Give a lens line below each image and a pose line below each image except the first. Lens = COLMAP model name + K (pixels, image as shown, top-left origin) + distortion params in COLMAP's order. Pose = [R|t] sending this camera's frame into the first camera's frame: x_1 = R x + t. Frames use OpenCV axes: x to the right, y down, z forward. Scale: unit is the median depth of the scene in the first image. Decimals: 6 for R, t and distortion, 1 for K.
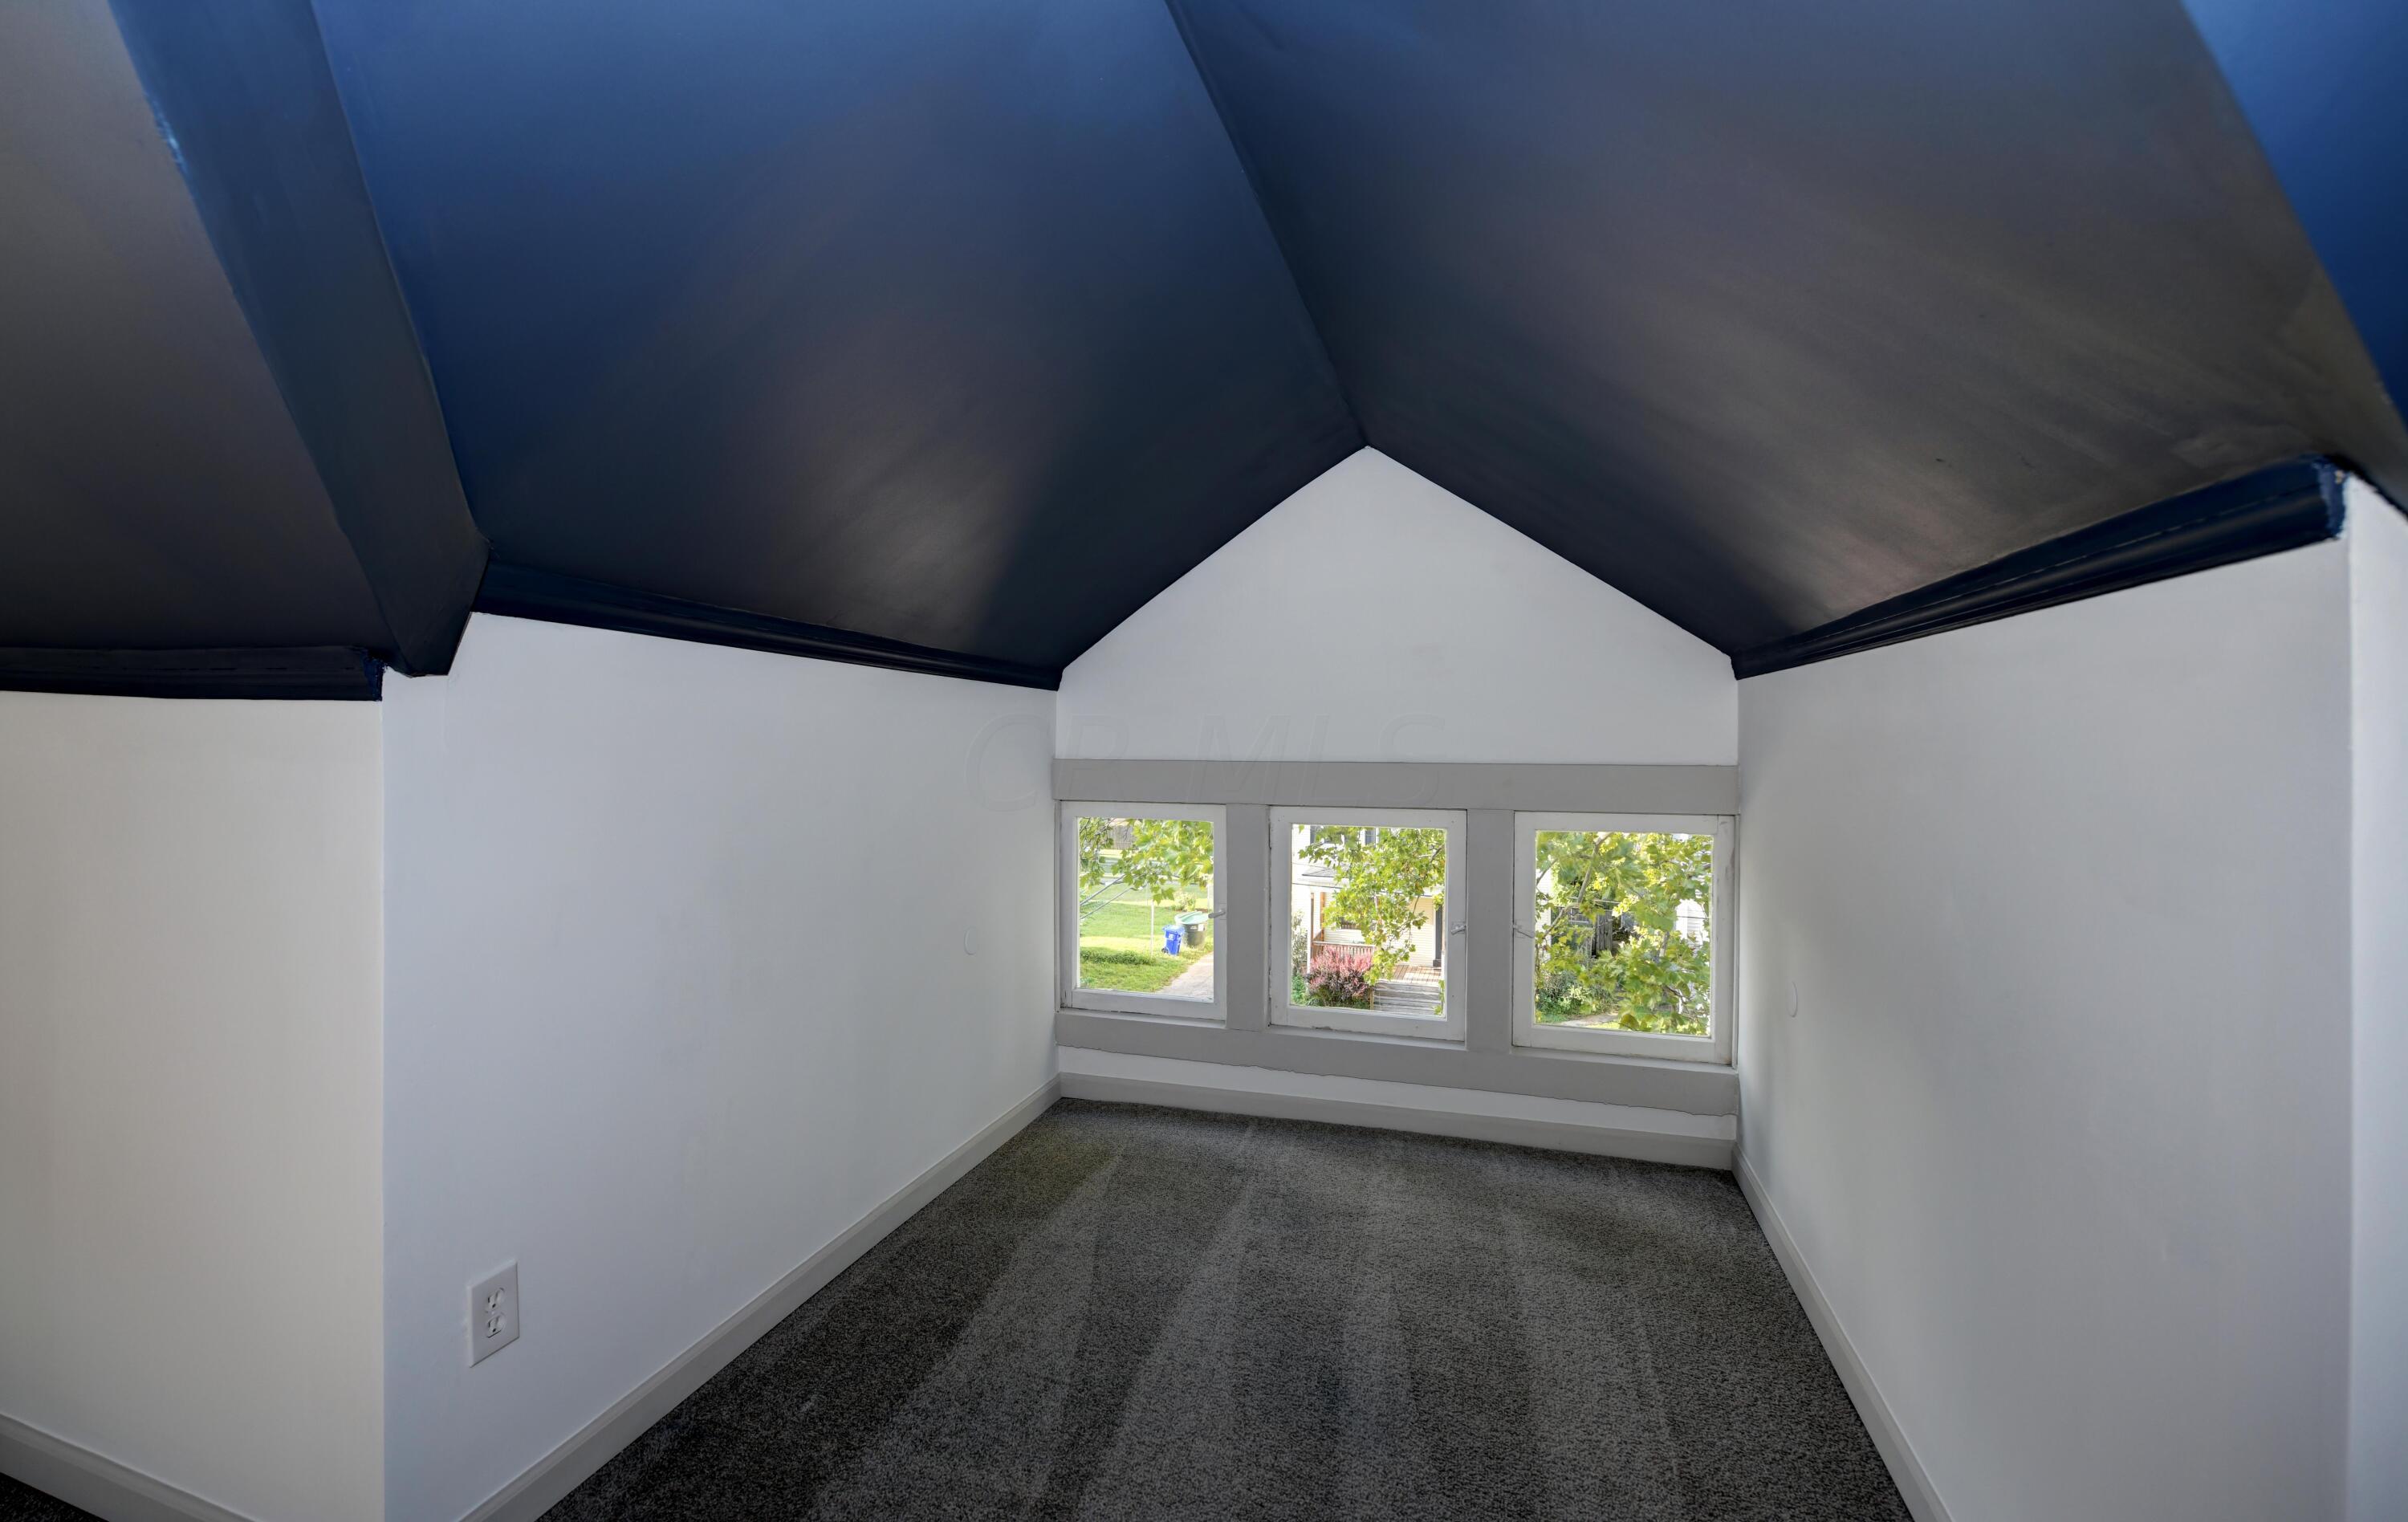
lens RADIAL K [[977.9, 0, 1199.1], [0, 977.9, 746.0], [0, 0, 1]] dist [-0.022357, -0.000010]
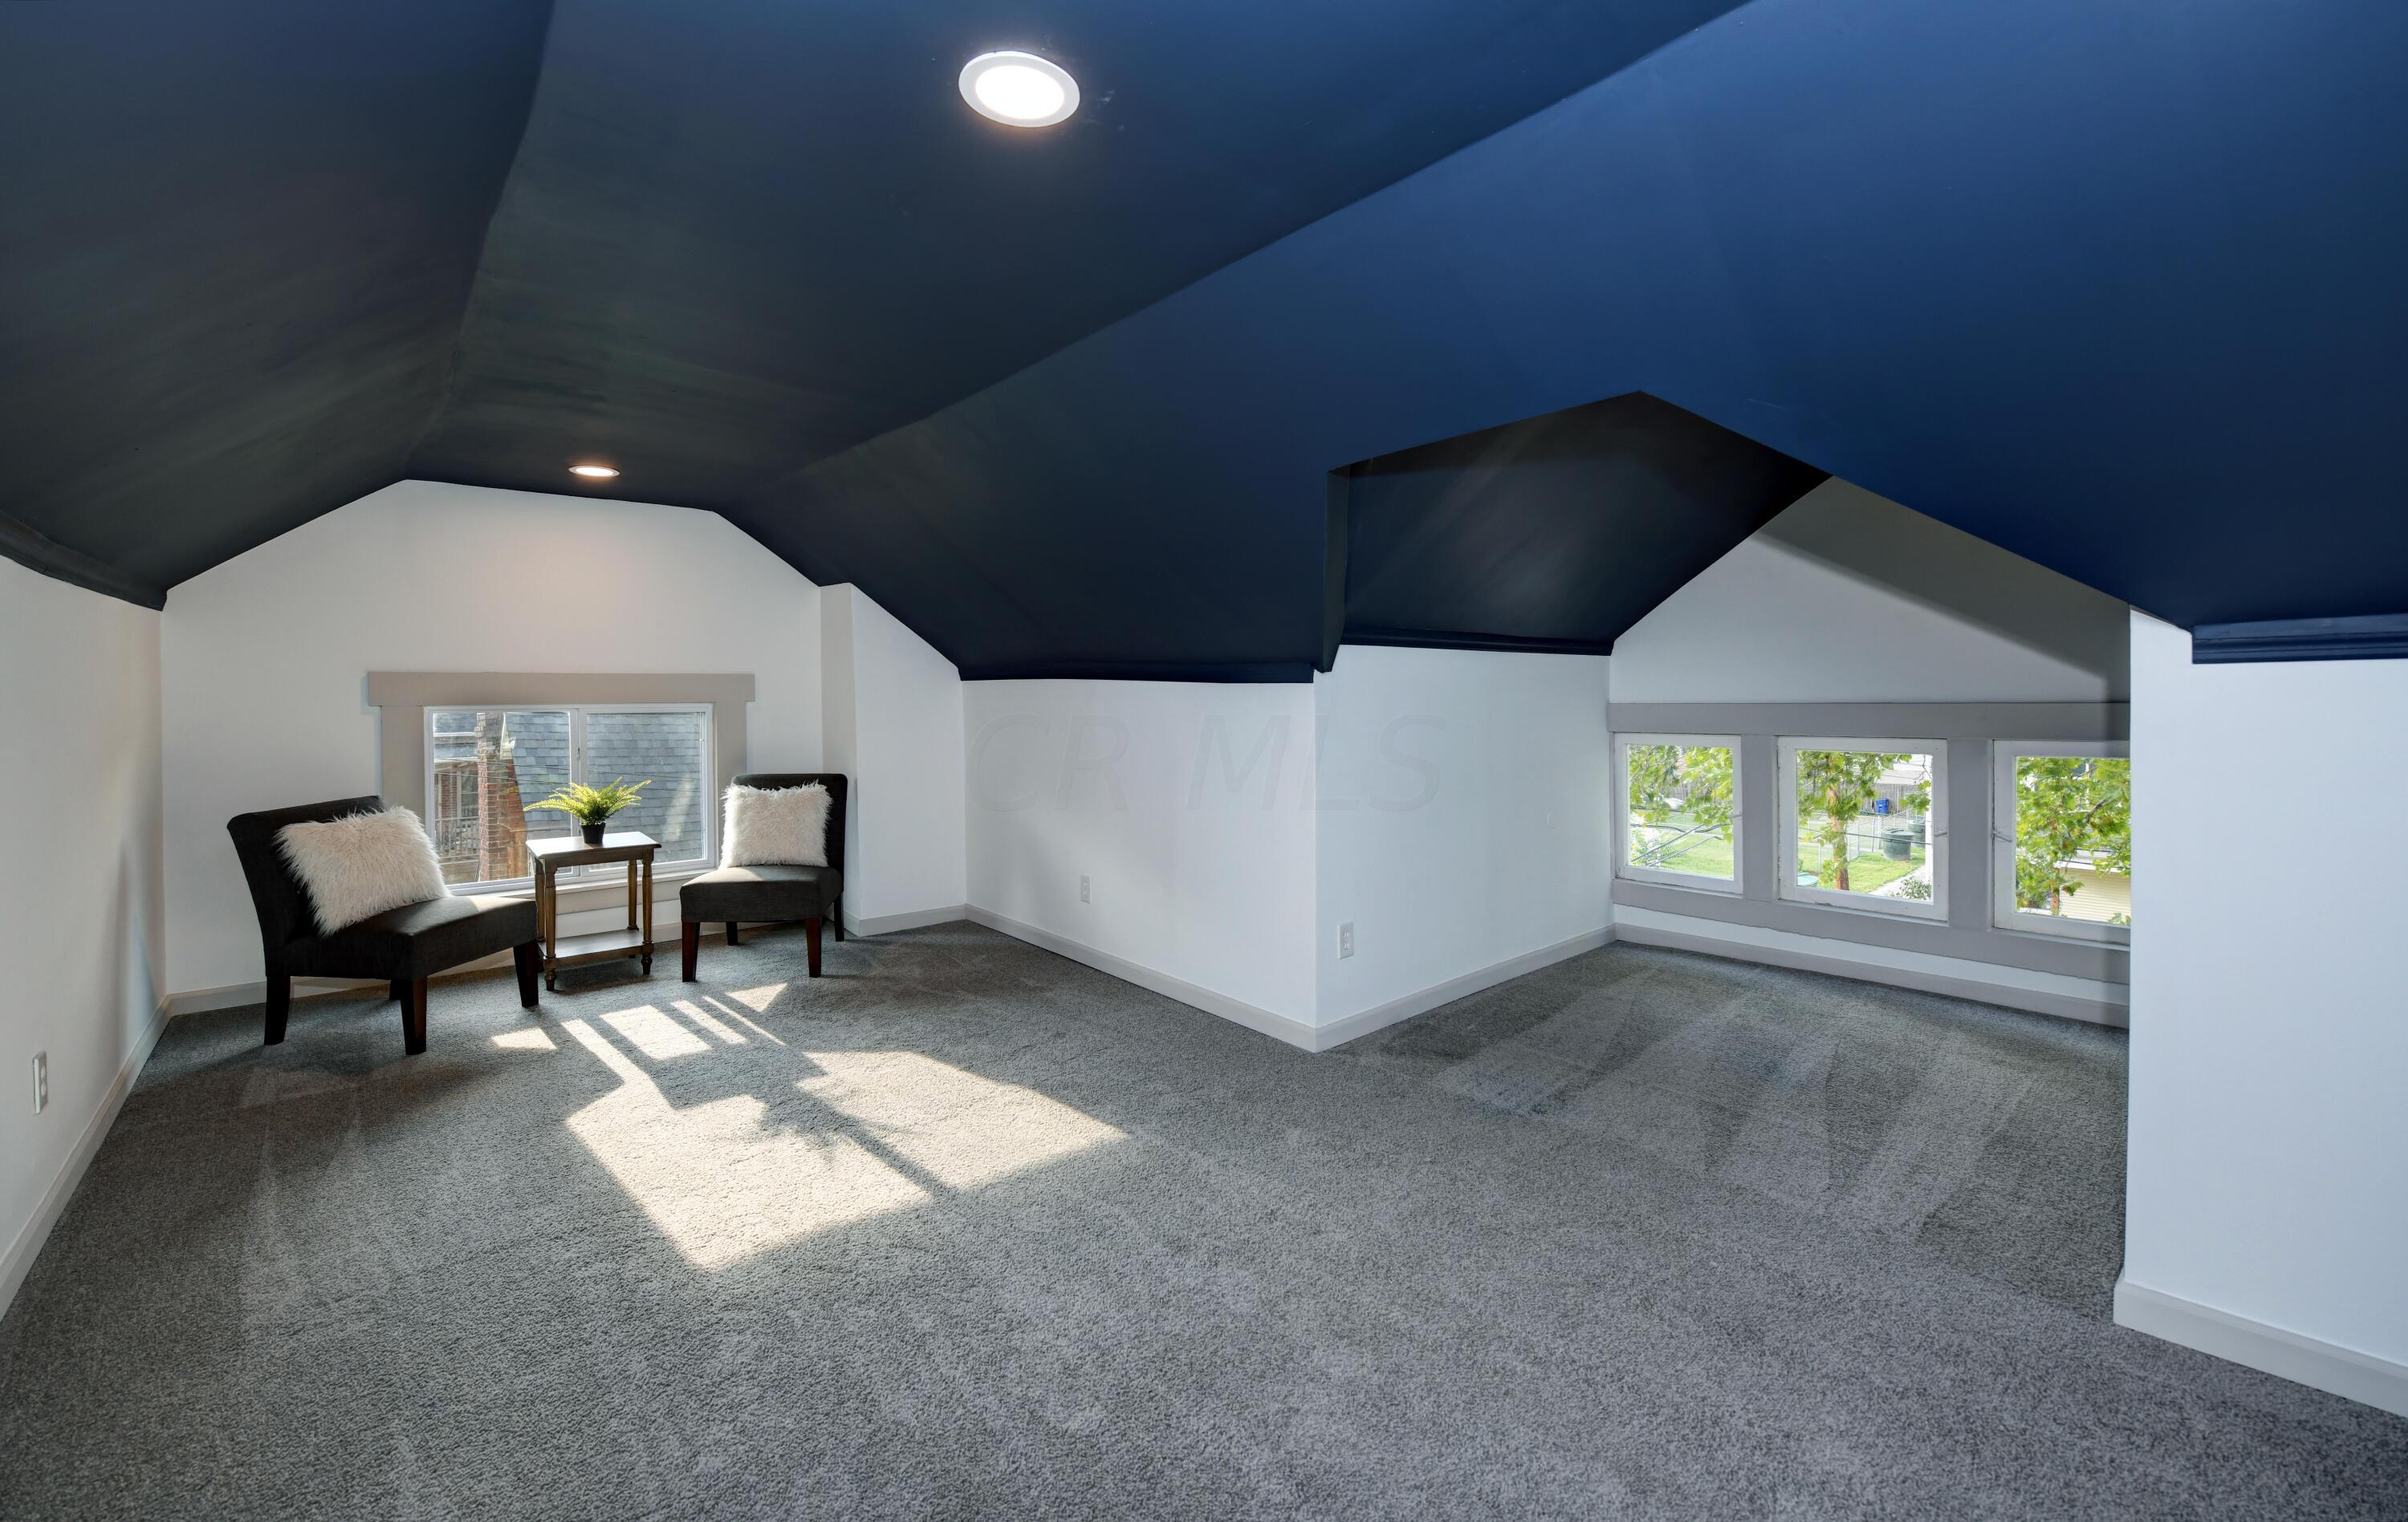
lens RADIAL K [[1023.7, 0, 1195.3], [0, 1023.7, 712.7], [0, 0, 1]] dist [-0.026595, -0.000584]
pose [[0.848922, -0.010537, -0.528413, 0.179374], [0.019046, 0.999762, 0.010662, -0.001745], [0.528175, -0.019115, 0.848921, -0.835478]]
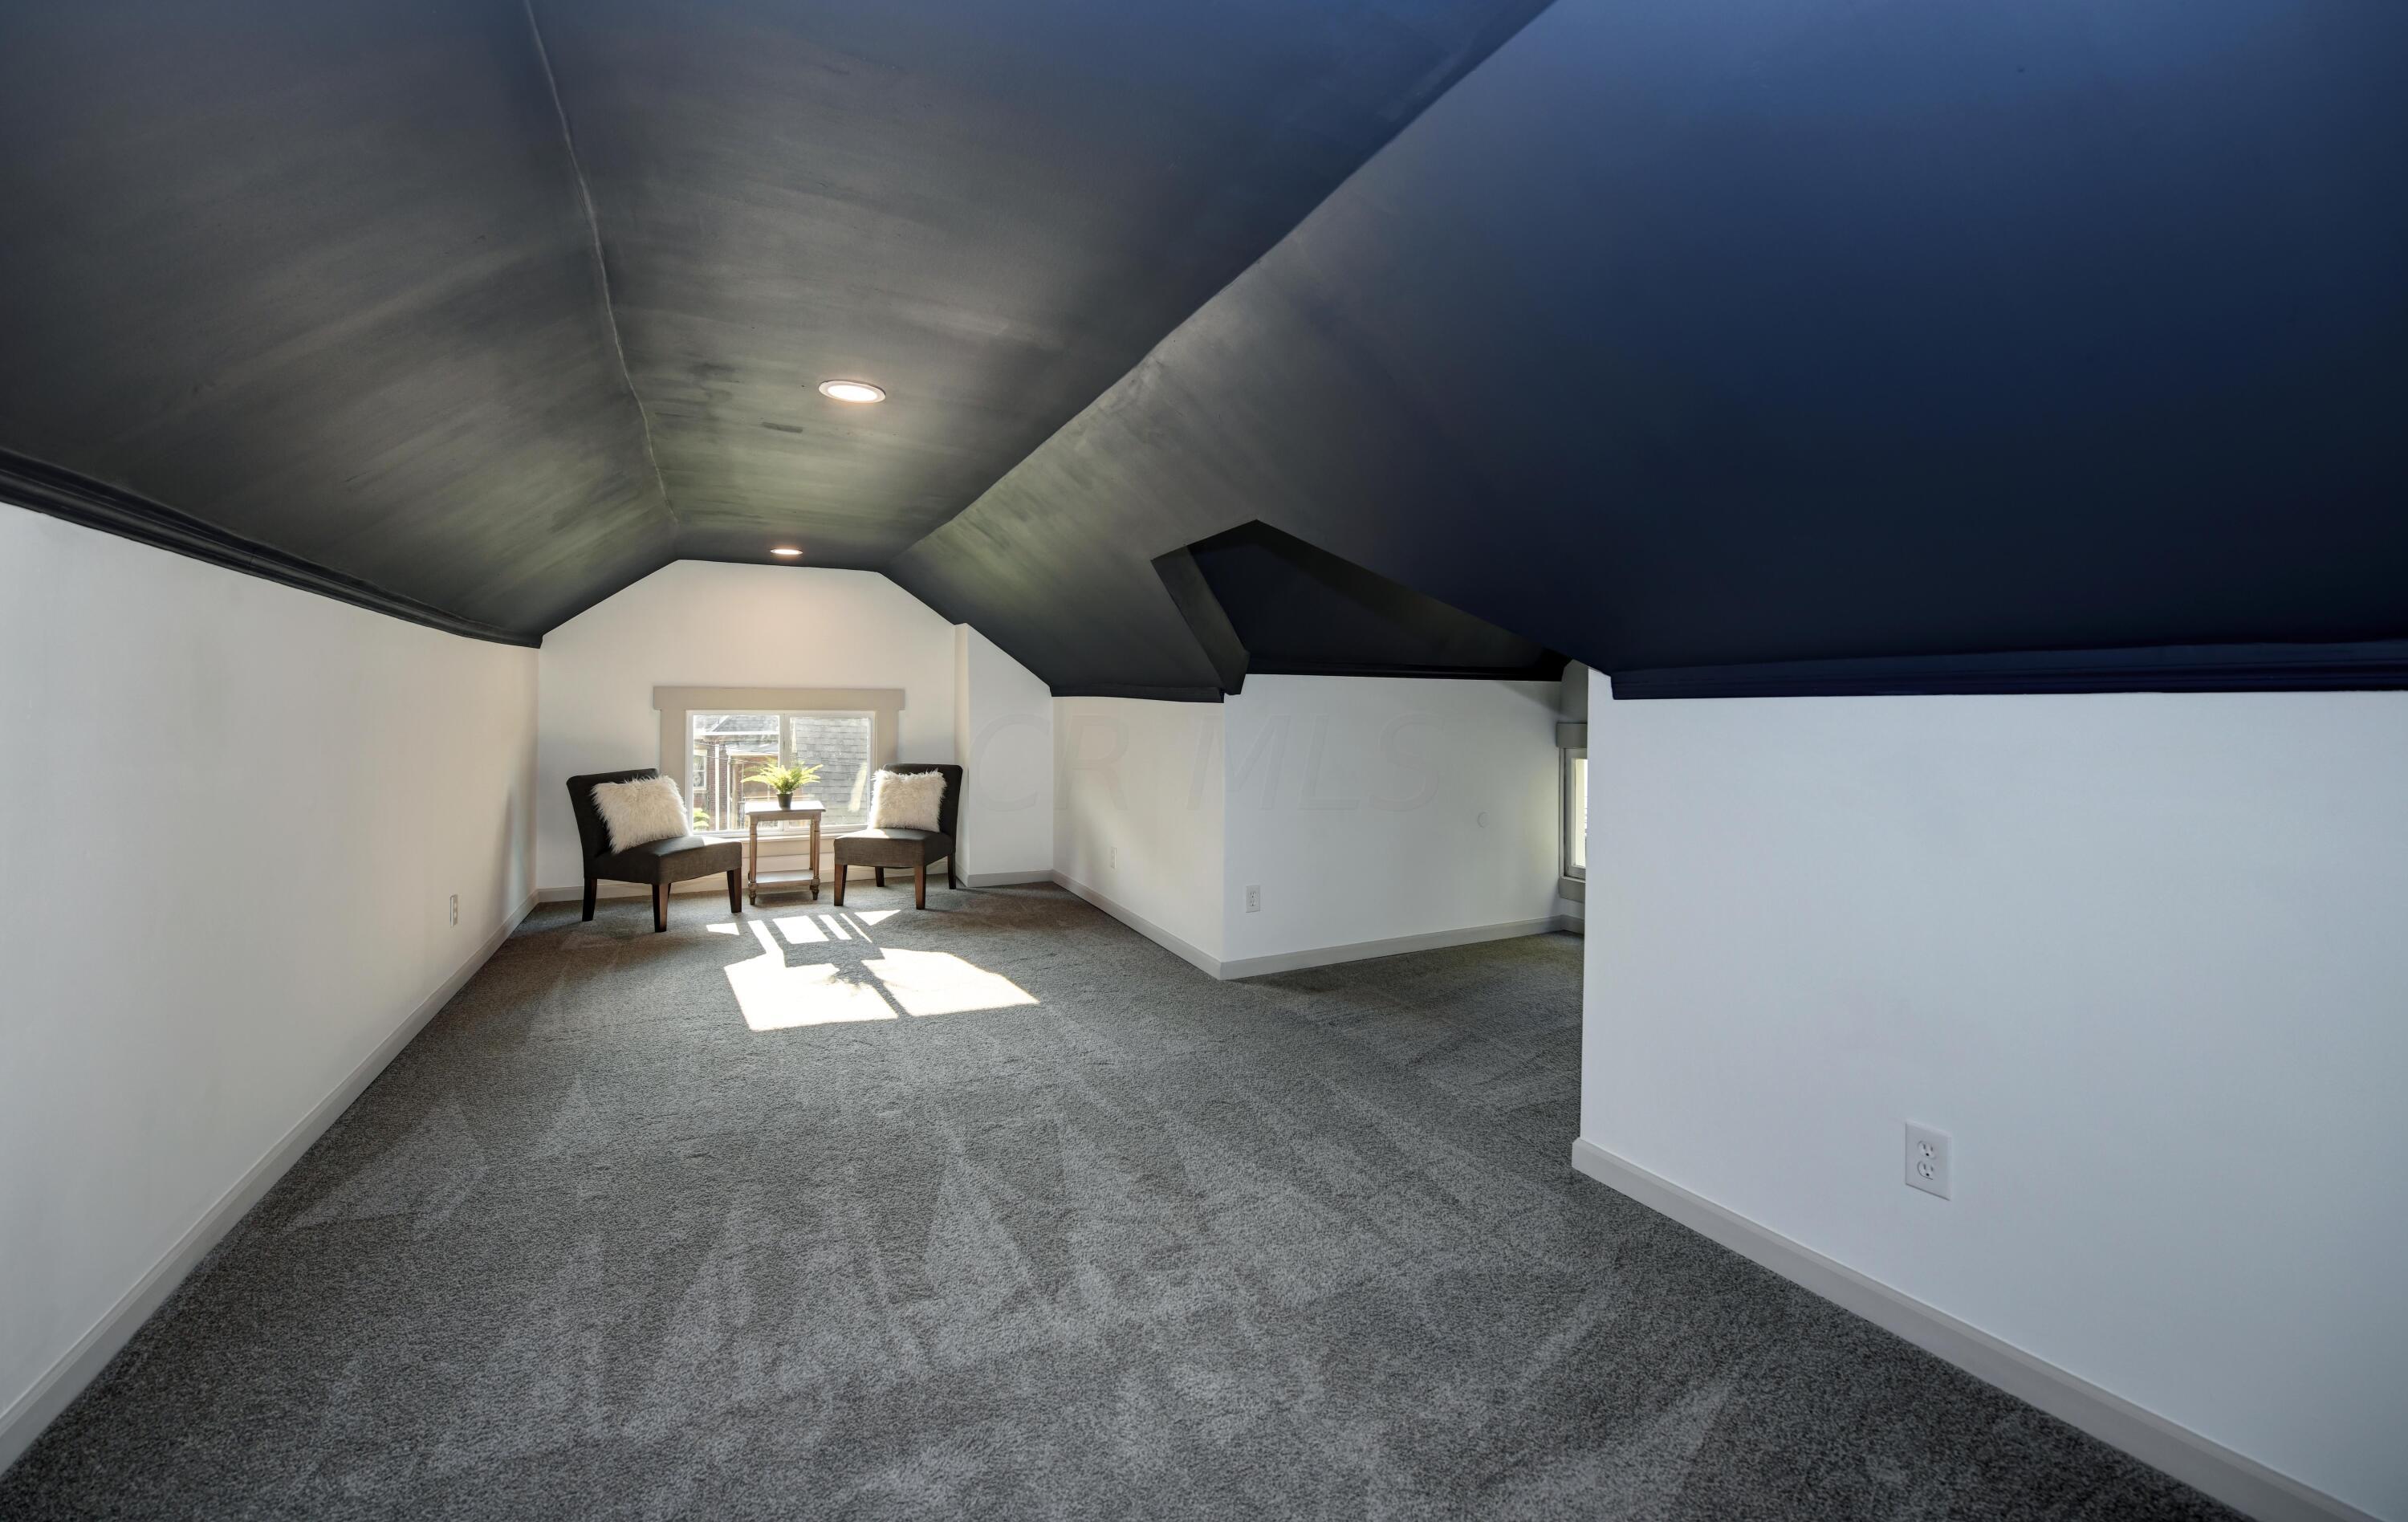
lens RADIAL K [[1023.7, 0, 1195.3], [0, 1023.7, 712.7], [0, 0, 1]] dist [-0.026595, -0.000584]
pose [[0.674462, -0.005135, -0.738292, 1.000947], [0.003932, 0.999987, -0.003363, -0.000054], [0.738299, -0.000635, 0.674473, -0.865647]]
